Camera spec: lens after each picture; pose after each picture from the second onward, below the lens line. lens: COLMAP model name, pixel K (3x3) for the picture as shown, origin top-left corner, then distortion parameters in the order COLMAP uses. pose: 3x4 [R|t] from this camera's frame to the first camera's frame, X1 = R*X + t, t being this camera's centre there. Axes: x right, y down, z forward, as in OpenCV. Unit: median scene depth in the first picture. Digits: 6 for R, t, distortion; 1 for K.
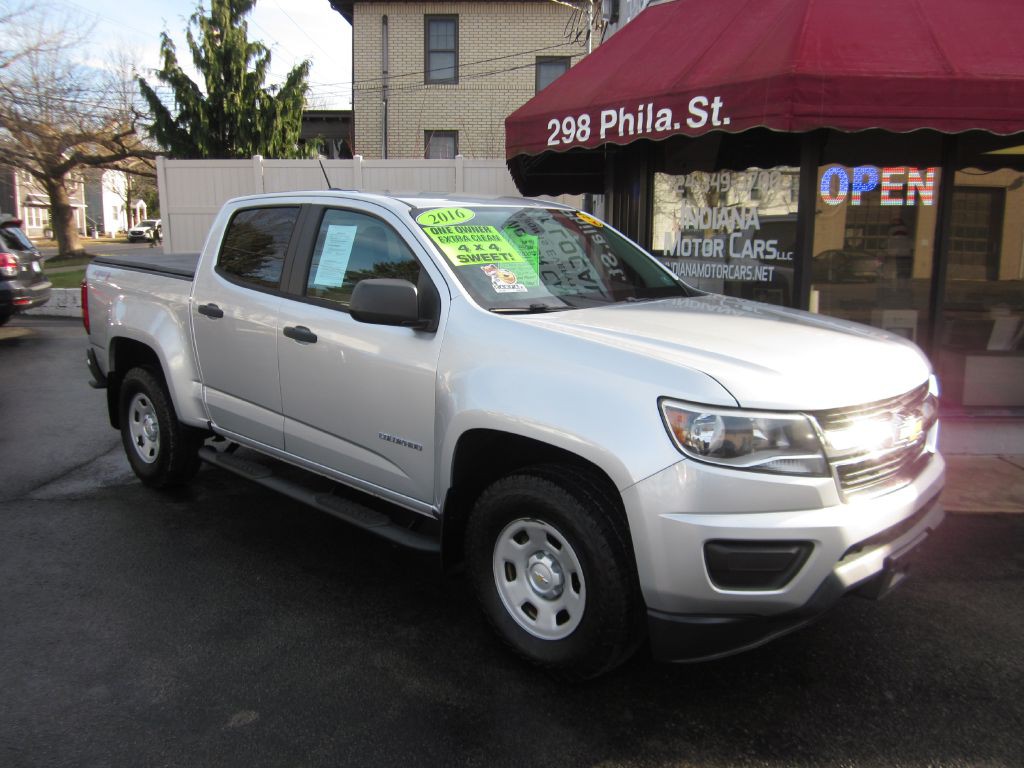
lens RADIAL K [[861.1, 0, 512.0], [0, 861.1, 384.0], [0, 0, 1]] dist [-0.037666, 0.016395]
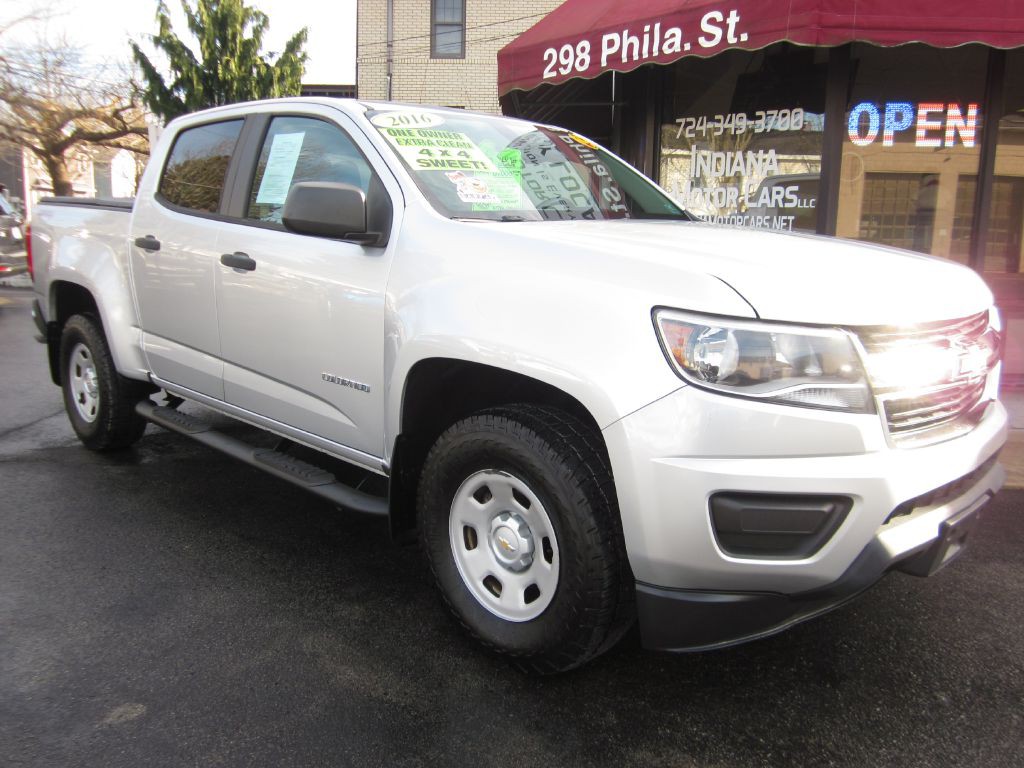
lens RADIAL K [[860.1, 0, 515.6], [0, 860.1, 386.8], [0, 0, 1]] dist [-0.039601, 0.018787]
pose [[0.999886, 0.012051, -0.009054, 0.036146], [-0.011951, 0.999868, 0.011017, 0.051913], [0.009185, -0.010907, 0.999898, 0.149590]]
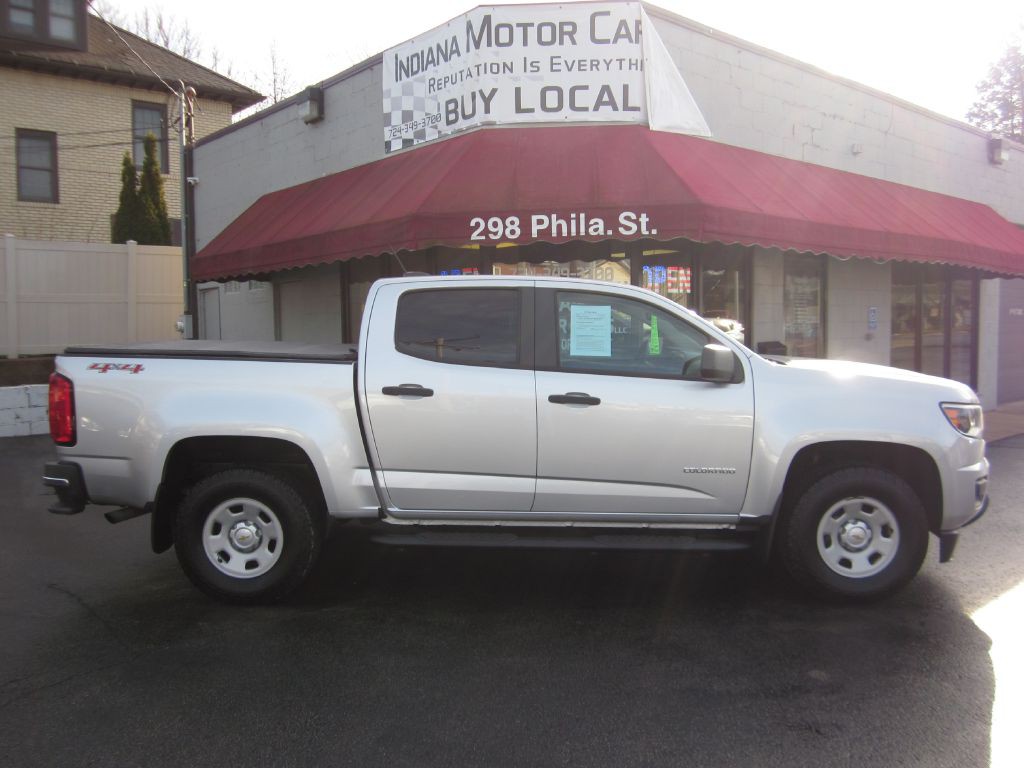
lens RADIAL K [[860.1, 0, 515.6], [0, 860.1, 386.8], [0, 0, 1]] dist [-0.039601, 0.018787]
pose [[0.729819, -0.063857, 0.680652, -1.047430], [0.130465, 0.990339, -0.046978, -0.030521], [-0.671076, 0.123087, 0.731099, 0.210343]]
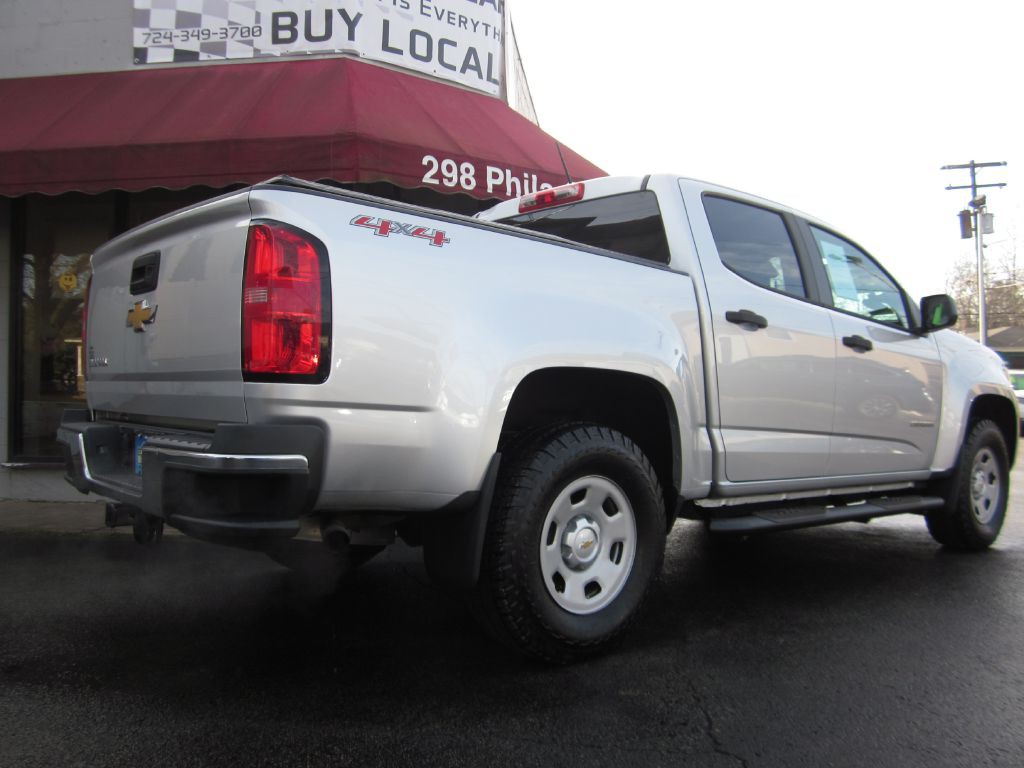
lens RADIAL K [[860.1, 0, 515.6], [0, 860.1, 386.8], [0, 0, 1]] dist [-0.039601, 0.018787]
pose [[0.083941, 0.007872, 0.996440, -1.229901], [0.161819, 0.986588, -0.021426, -0.049351], [-0.983244, 0.163042, 0.081541, 1.278784]]
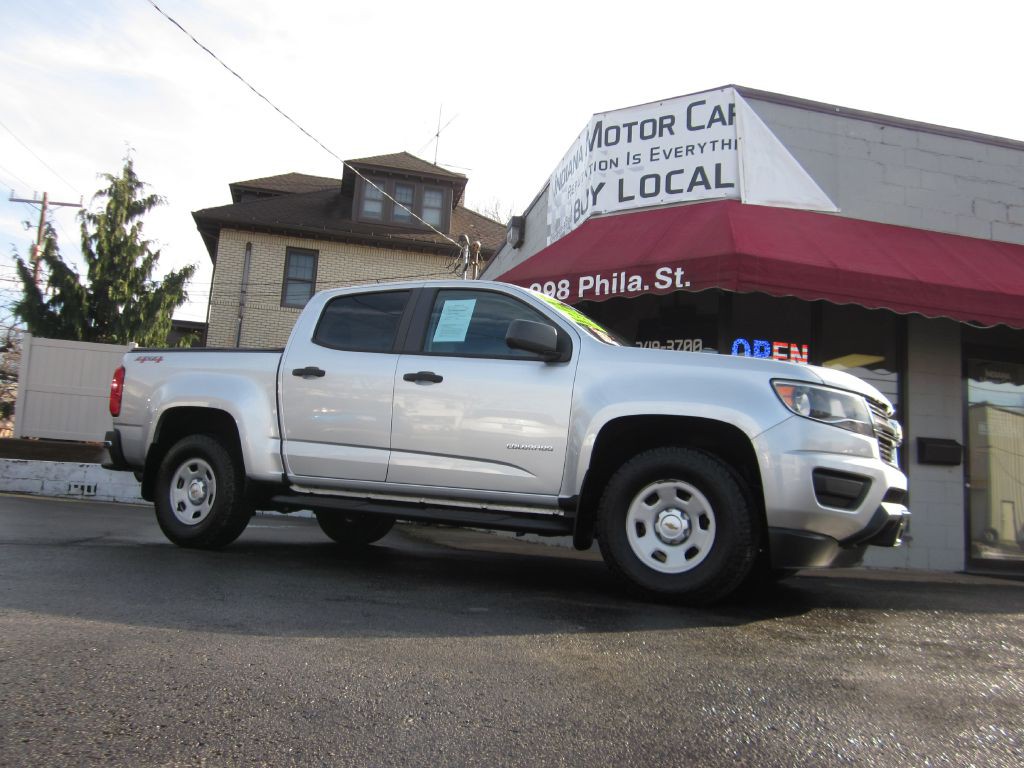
lens RADIAL K [[860.1, 0, 515.6], [0, 860.1, 386.8], [0, 0, 1]] dist [-0.039601, 0.018787]
pose [[0.963739, 0.087807, 0.251987, -0.416439], [-0.009113, 0.954591, -0.297781, 0.313566], [-0.266692, 0.284687, 0.920776, -0.169138]]
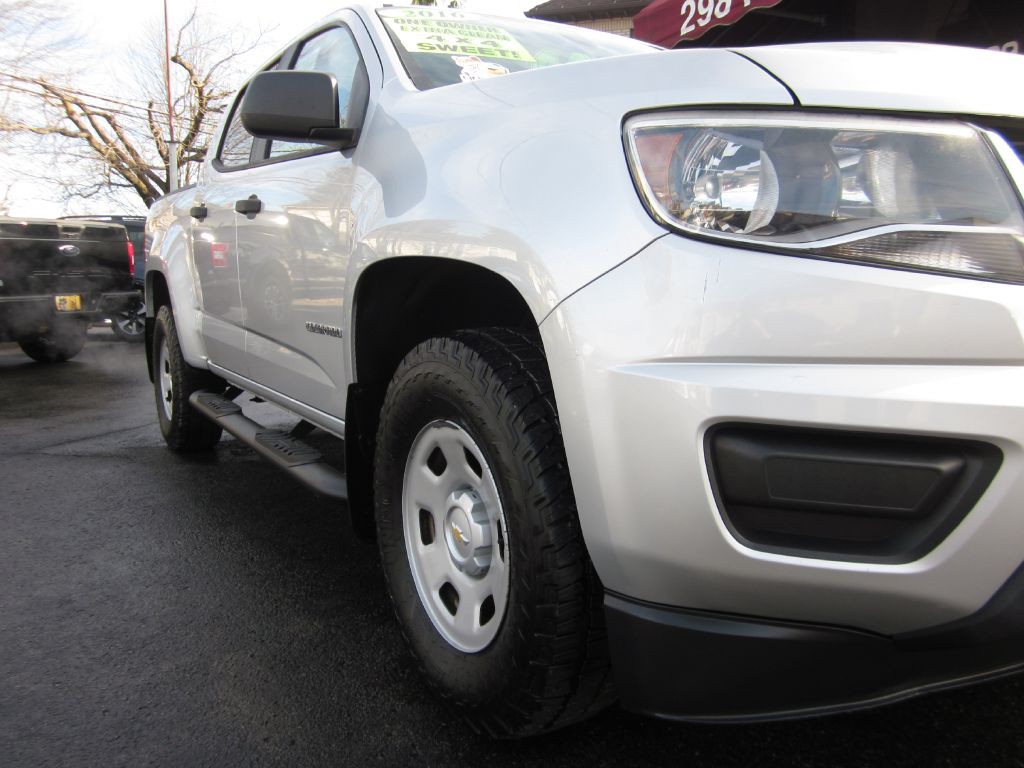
lens RADIAL K [[860.1, 0, 515.6], [0, 860.1, 386.8], [0, 0, 1]] dist [-0.039601, 0.018787]
pose [[0.964907, 0.020394, -0.261799, 0.154963], [-0.036091, 0.997818, -0.055288, 0.121361], [0.260100, 0.062796, 0.963537, 0.364500]]
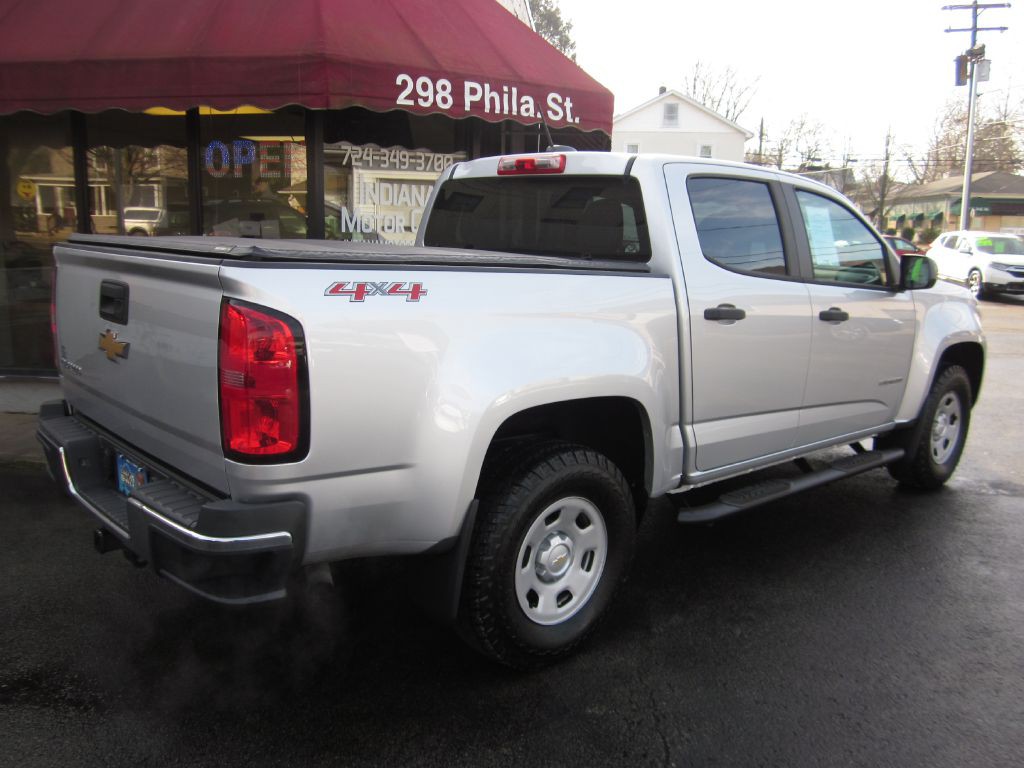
lens RADIAL K [[860.1, 0, 515.6], [0, 860.1, 386.8], [0, 0, 1]] dist [-0.039601, 0.018787]
pose [[0.057517, -0.185327, 0.980992, -1.223104], [0.149589, 0.973126, 0.175070, -0.201032], [-0.987074, 0.136676, 0.083694, 1.256091]]
